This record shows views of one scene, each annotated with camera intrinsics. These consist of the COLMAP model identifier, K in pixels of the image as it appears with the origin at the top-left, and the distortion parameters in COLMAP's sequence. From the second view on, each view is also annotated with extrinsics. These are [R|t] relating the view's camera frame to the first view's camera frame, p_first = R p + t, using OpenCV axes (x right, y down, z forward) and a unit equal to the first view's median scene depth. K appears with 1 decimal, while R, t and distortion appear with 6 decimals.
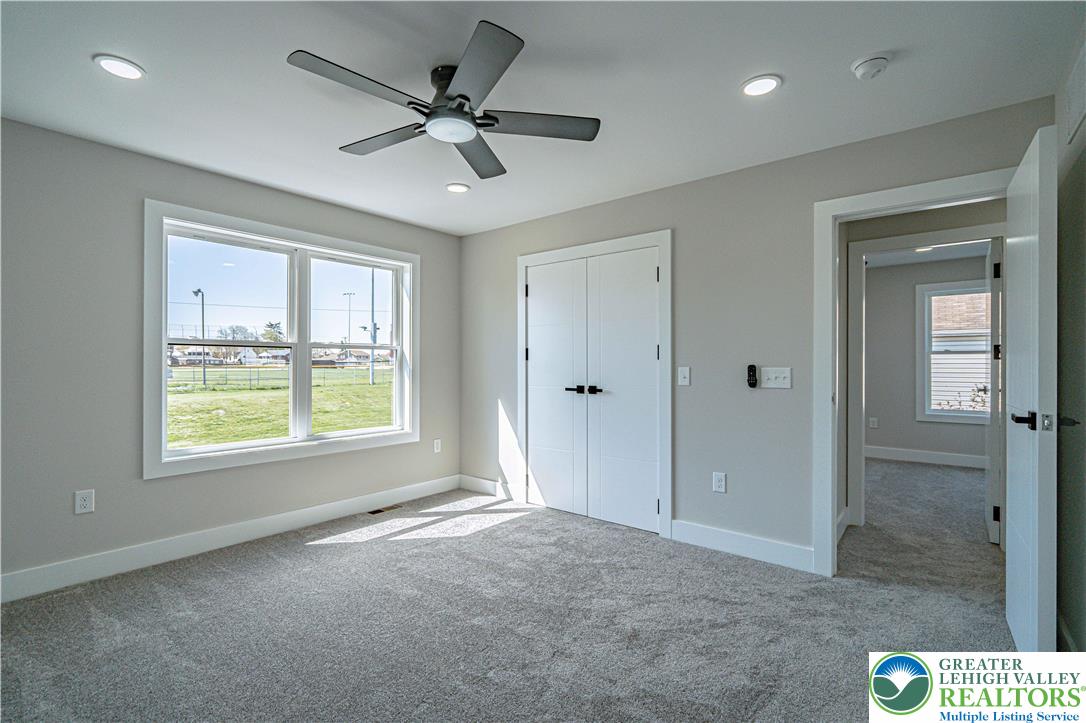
lens RADIAL K [[490.2, 0, 538.4], [0, 490.2, 364.1], [0, 0, 1]] dist [-0.001978, 0.000197]
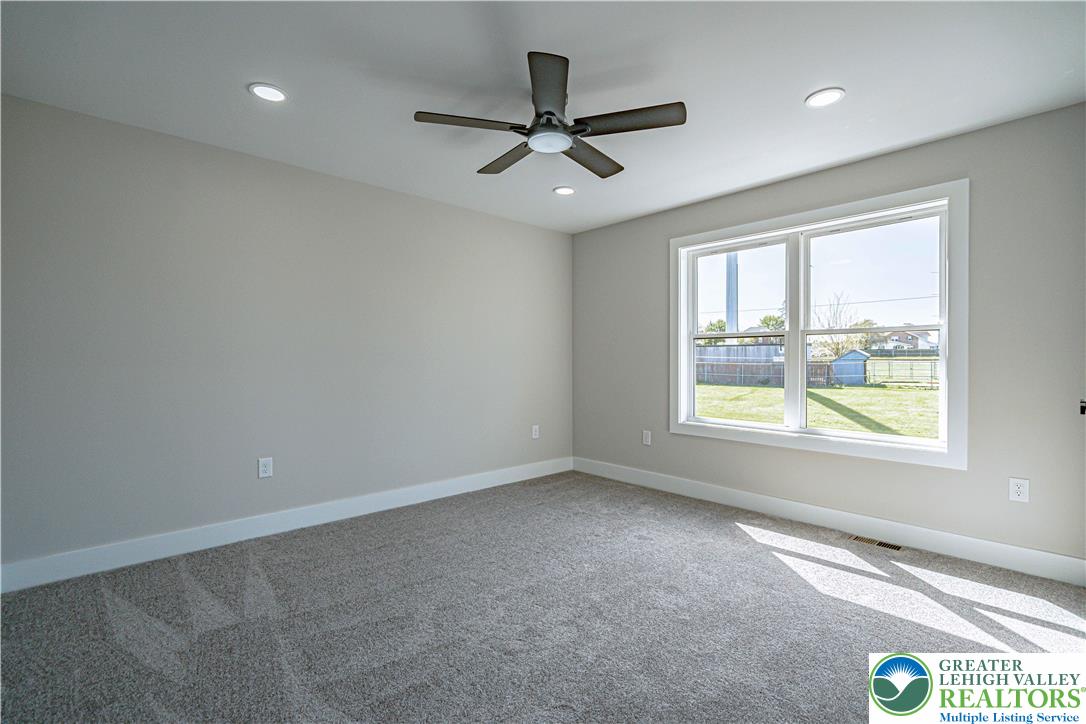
lens RADIAL K [[490.2, 0, 538.4], [0, 490.2, 364.6], [0, 0, 1]] dist [-0.001978, 0.000197]
pose [[-0.132841, 0.011272, -0.991073, 0.585566], [0.002793, 0.999936, 0.010998, 0.013152], [0.991133, -0.001307, -0.132864, 0.675546]]
